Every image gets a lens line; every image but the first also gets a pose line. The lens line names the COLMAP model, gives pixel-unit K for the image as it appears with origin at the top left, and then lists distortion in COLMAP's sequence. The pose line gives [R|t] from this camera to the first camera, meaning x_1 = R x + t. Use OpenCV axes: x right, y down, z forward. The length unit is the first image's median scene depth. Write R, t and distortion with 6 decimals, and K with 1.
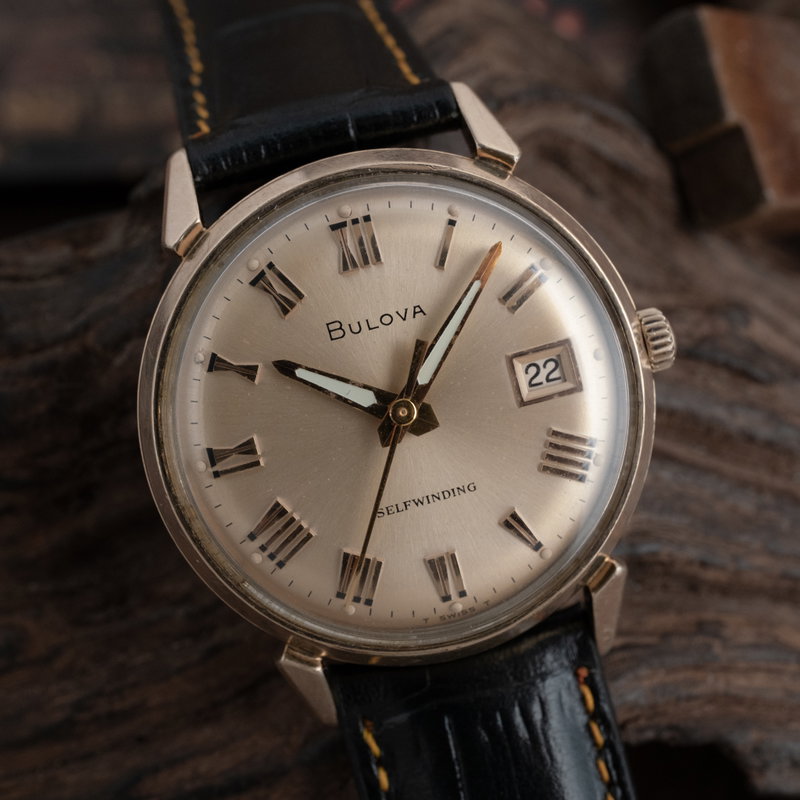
lens RADIAL K [[1316.3, 0, 400.0], [0, 1316.3, 400.0], [0, 0, 1]] dist [0.027471, 0.185985]
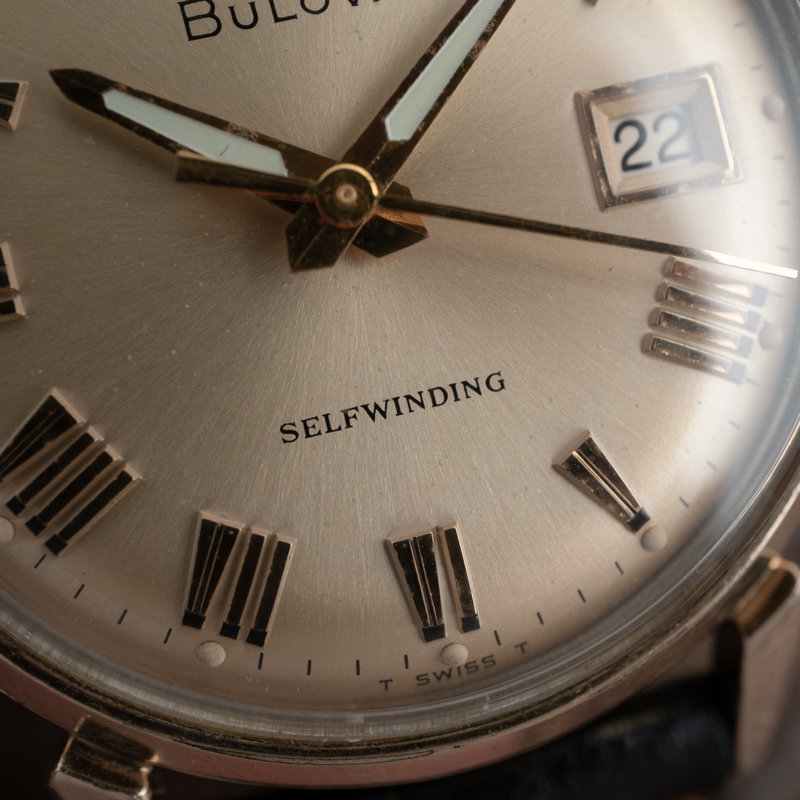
lens RADIAL K [[1316.3, 0, 400.0], [0, 1316.3, 400.0], [0, 0, 1]] dist [0.027471, 0.185985]
pose [[0.999072, 0.026125, 0.034252, 0.006873], [-0.022769, 0.995221, -0.094956, 0.115649], [-0.036569, 0.094088, 0.994892, 0.555542]]
